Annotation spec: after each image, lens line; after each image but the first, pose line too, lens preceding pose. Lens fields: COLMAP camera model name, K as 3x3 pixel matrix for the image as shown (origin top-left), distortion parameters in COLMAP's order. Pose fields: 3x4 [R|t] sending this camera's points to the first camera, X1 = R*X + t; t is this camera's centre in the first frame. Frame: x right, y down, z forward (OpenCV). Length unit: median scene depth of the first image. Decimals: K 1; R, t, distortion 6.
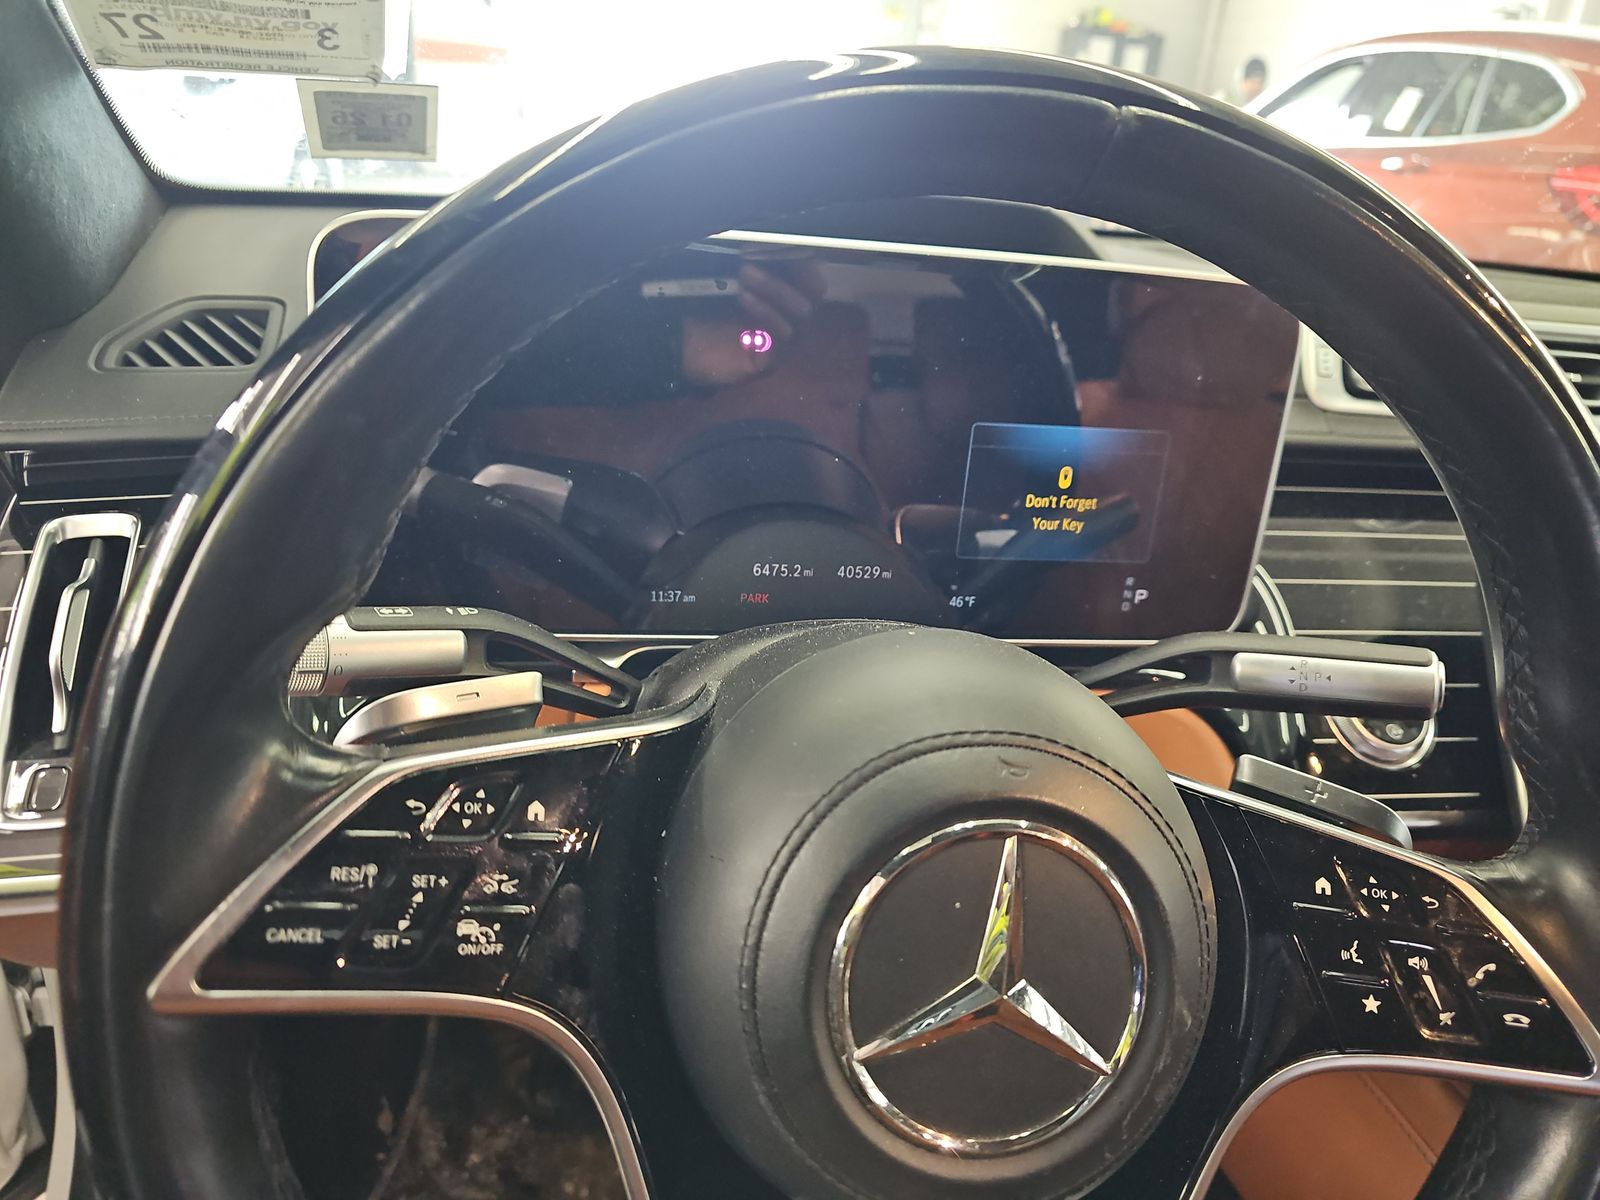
lens RADIAL K [[1099.9, 0, 786.6], [0, 1099.9, 596.5], [0, 0, 1]] dist [0.040106, -0.035077]
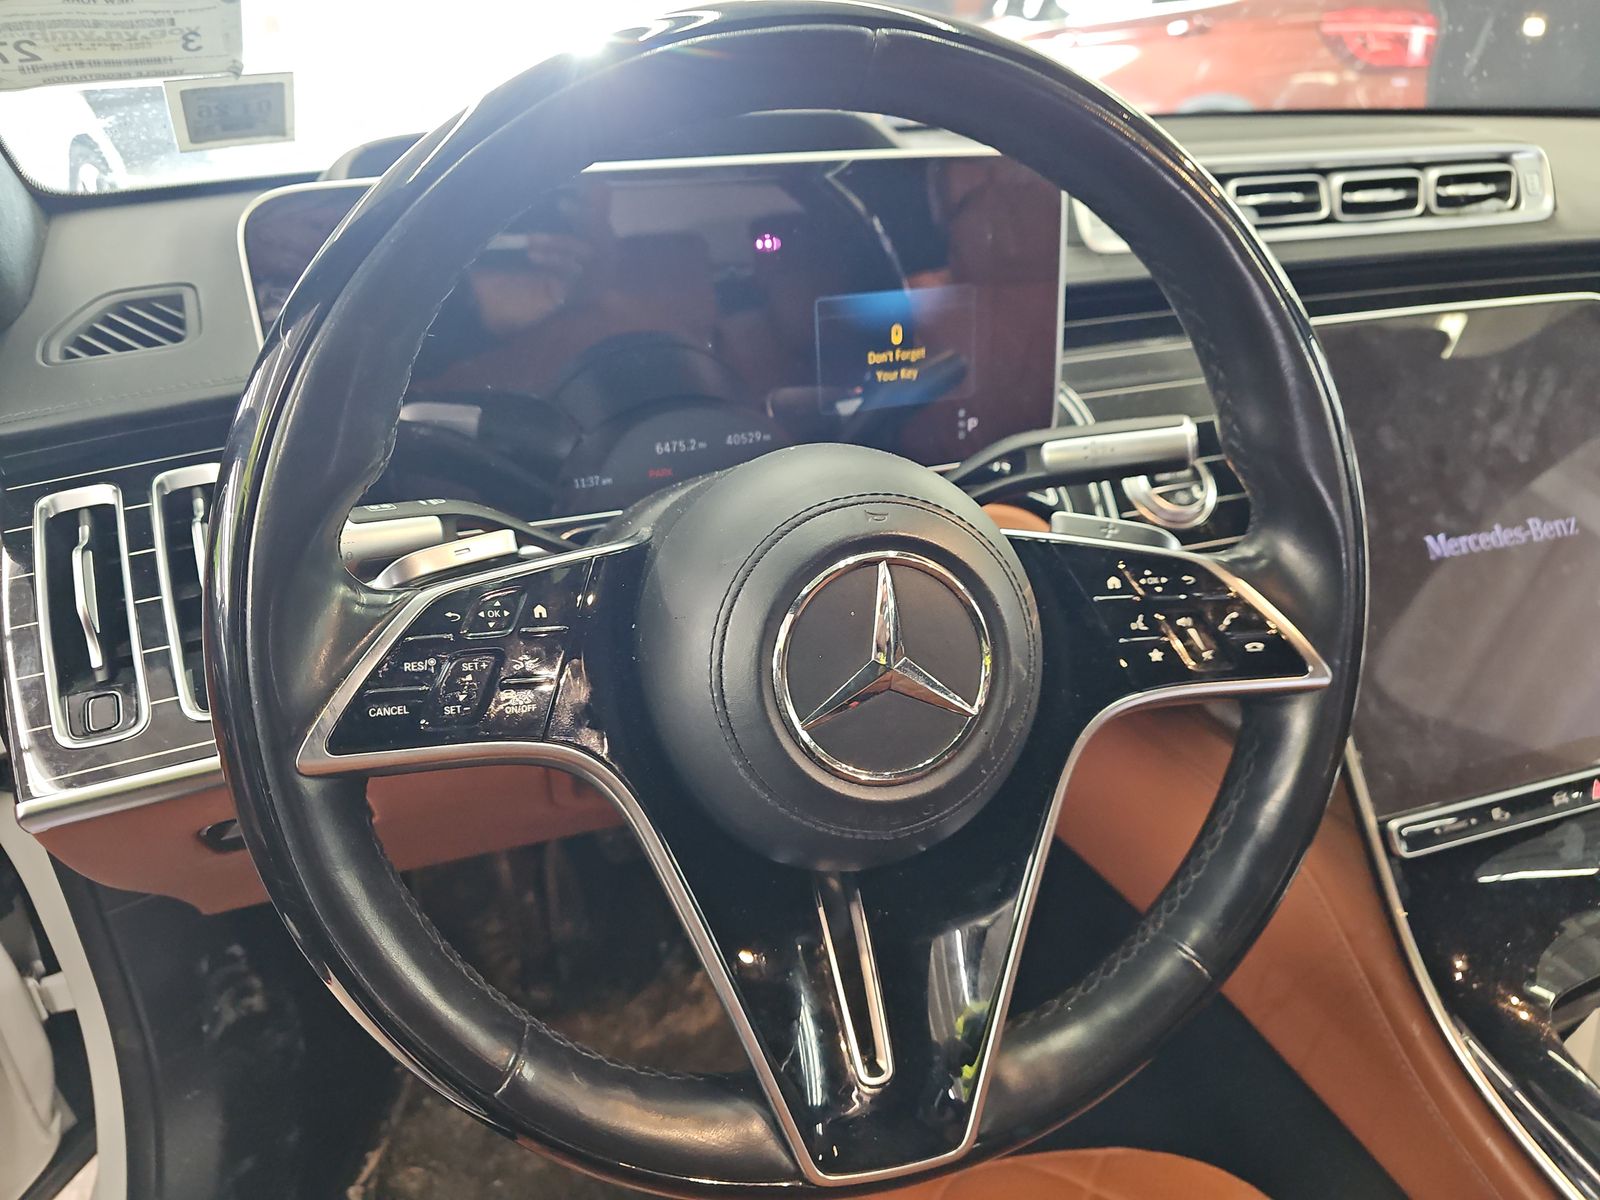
lens RADIAL K [[1099.9, 0, 785.5], [0, 1099.9, 589.6], [0, 0, 1]] dist [0.040106, -0.035077]
pose [[0.980749, -0.170380, 0.095404, -0.038277], [0.165416, 0.984530, 0.057783, 0.095459], [-0.103773, -0.040889, 0.993760, -0.250573]]
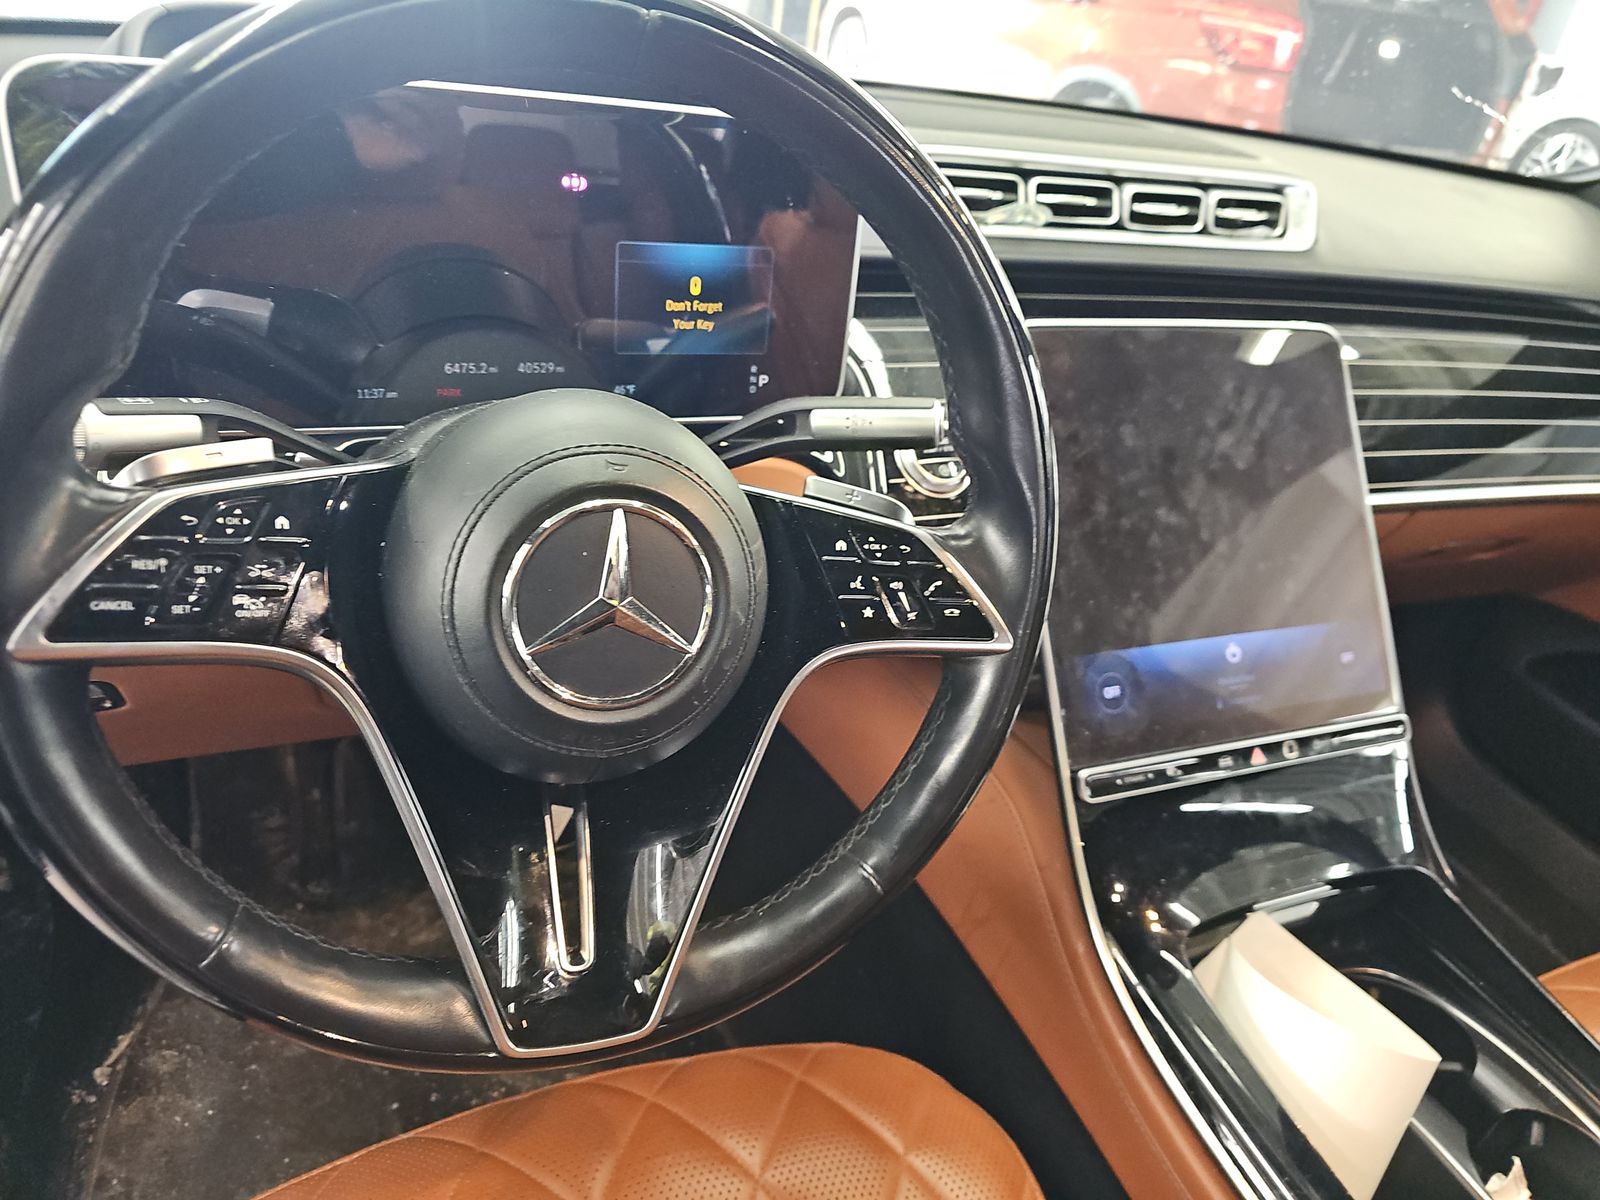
lens RADIAL K [[1099.9, 0, 803.9], [0, 1099.9, 590.7], [0, 0, 1]] dist [0.040106, -0.035077]
pose [[0.968442, -0.089886, 0.232468, 0.056202], [0.057479, 0.988109, 0.142610, 0.079608], [-0.242522, -0.124747, 0.962092, -0.364932]]
